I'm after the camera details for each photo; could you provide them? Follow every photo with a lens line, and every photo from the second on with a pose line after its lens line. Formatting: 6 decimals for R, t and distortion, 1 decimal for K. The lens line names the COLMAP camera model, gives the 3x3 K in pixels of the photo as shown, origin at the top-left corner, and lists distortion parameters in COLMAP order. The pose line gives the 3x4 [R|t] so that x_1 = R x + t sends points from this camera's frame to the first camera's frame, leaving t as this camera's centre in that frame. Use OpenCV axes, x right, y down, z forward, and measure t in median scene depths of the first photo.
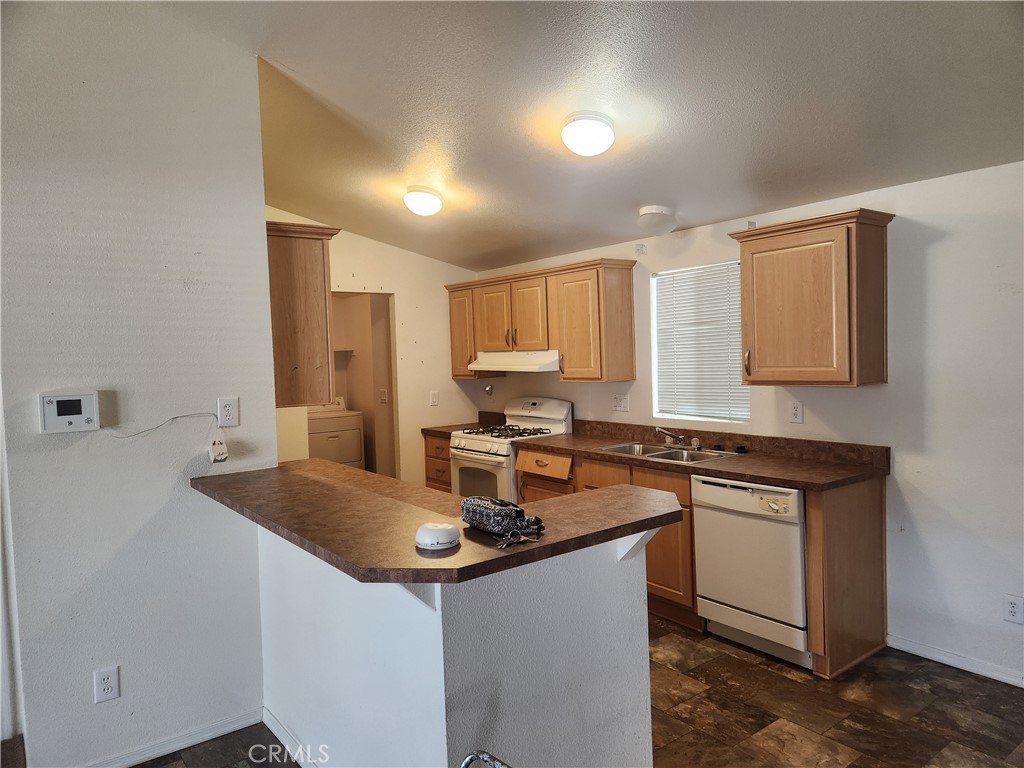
lens RADIAL K [[672.2, 0, 517.7], [0, 672.2, 383.0], [0, 0, 1]] dist [0.092288, -0.087281]
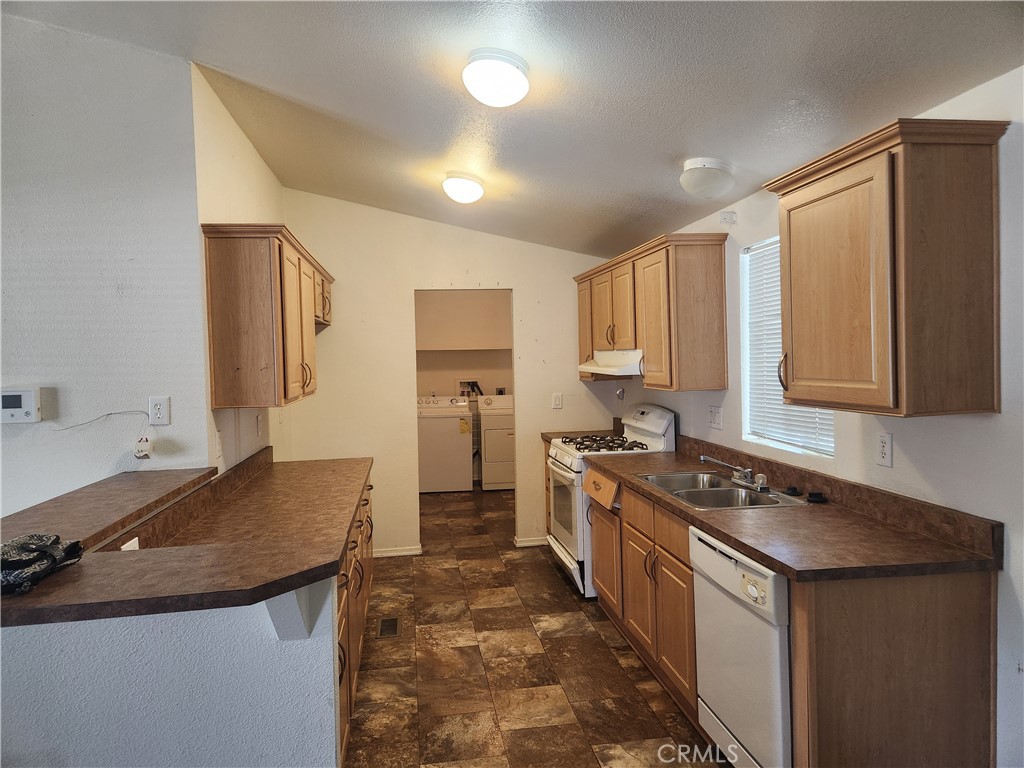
lens RADIAL K [[672.2, 0, 517.7], [0, 672.2, 383.0], [0, 0, 1]] dist [0.092288, -0.087281]
pose [[0.875708, 0.028802, -0.481981, 0.391368], [-0.024527, 0.999584, 0.015170, -0.020640], [0.482218, -0.001463, 0.876050, 0.246073]]
